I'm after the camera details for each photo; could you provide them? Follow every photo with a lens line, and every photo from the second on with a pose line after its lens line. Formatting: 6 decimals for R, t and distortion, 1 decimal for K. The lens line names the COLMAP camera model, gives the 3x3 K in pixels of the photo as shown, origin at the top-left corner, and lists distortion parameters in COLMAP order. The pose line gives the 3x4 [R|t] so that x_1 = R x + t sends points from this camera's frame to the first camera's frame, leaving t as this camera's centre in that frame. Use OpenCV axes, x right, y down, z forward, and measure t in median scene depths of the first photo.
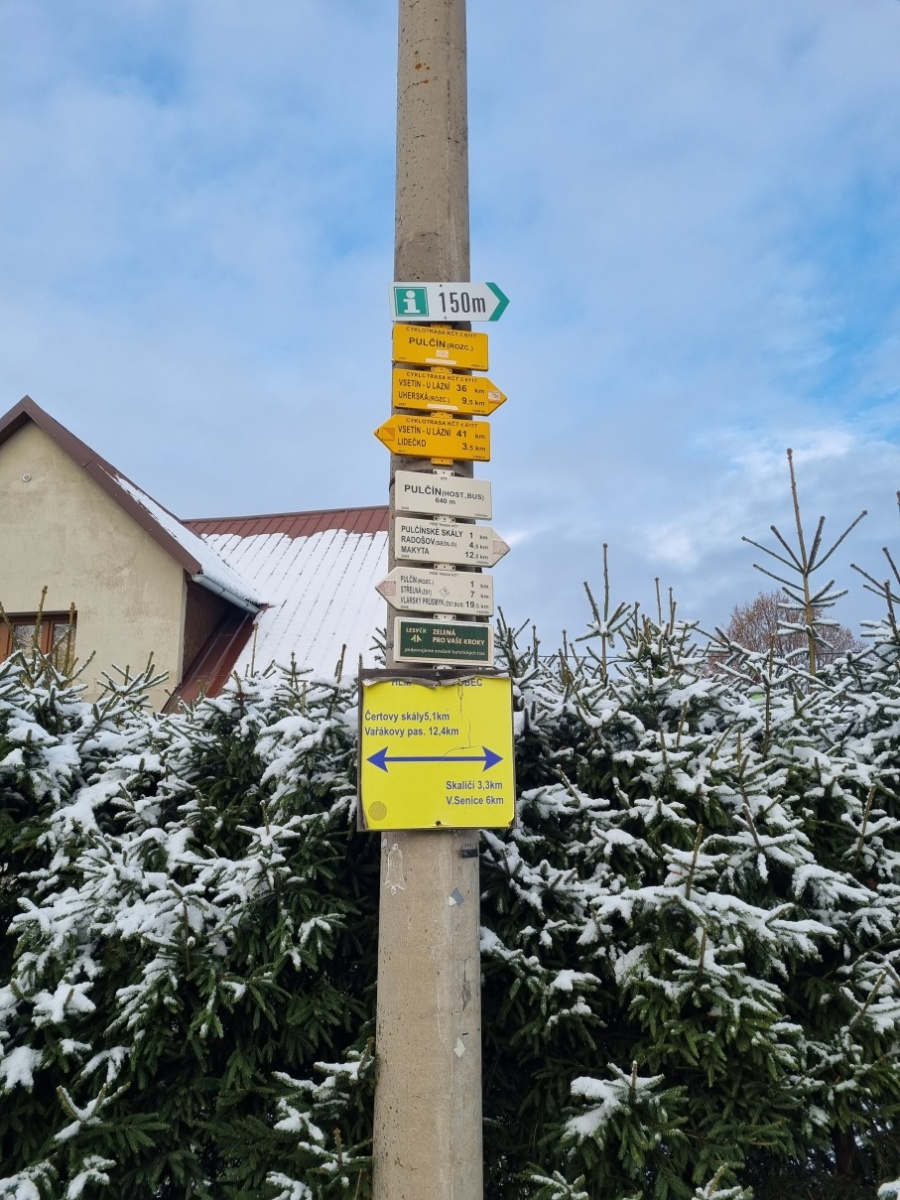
lens RADIAL K [[905.5, 0, 450.0], [0, 905.5, 600.0], [0, 0, 1]] dist [0.004871, 0.000653]
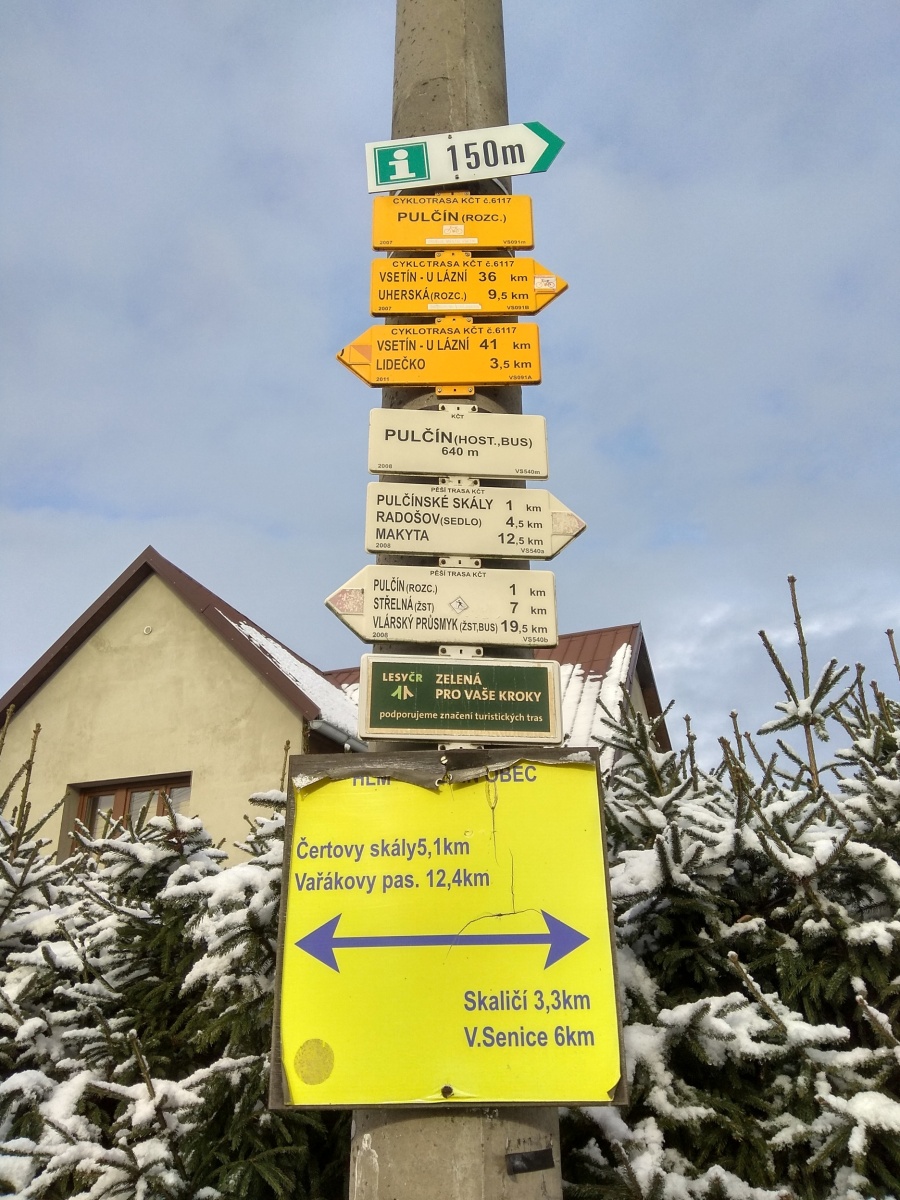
lens RADIAL K [[901.7, 0, 450.0], [0, 901.7, 600.0], [0, 0, 1]] dist [0.084258, -0.126836]
pose [[0.975039, -0.086395, -0.204534, 0.087260], [0.046565, 0.980273, -0.192086, 0.080144], [0.217094, 0.177767, 0.959828, 0.442660]]
